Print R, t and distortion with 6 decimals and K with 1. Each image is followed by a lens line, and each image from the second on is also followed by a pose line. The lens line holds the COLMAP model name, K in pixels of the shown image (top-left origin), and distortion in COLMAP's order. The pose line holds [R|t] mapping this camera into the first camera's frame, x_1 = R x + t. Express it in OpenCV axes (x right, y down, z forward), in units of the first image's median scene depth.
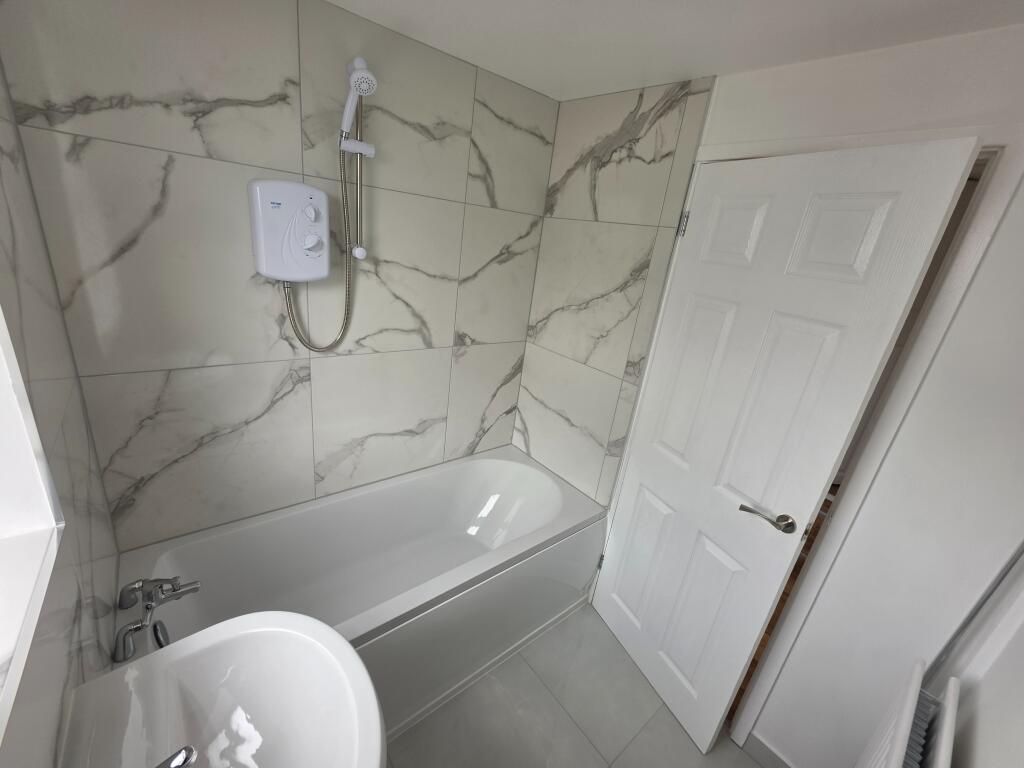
lens RADIAL K [[413.0, 0, 513.7], [0, 413.0, 384.9], [0, 0, 1]] dist [-0.011558, 0.000054]
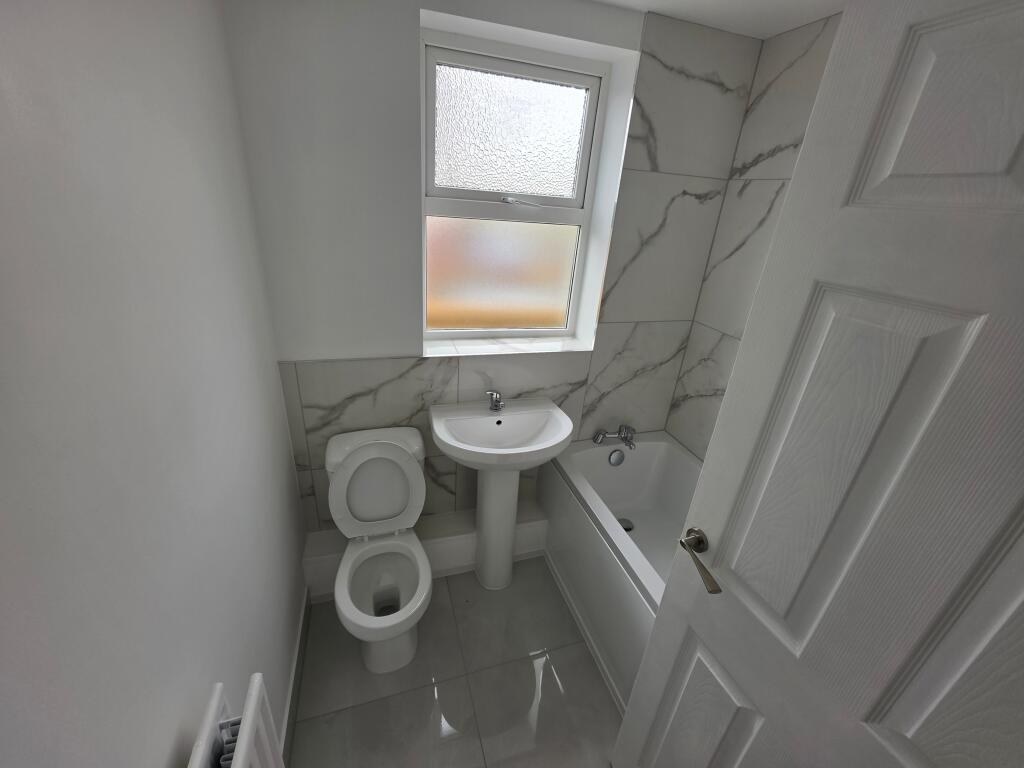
lens RADIAL K [[413.0, 0, 511.1], [0, 413.0, 381.9], [0, 0, 1]] dist [-0.011558, 0.000054]
pose [[-0.363394, 0.232474, -0.902164, 0.779084], [-0.427299, 0.818914, 0.383139, -0.133140], [0.827865, 0.524724, -0.198252, 0.767299]]
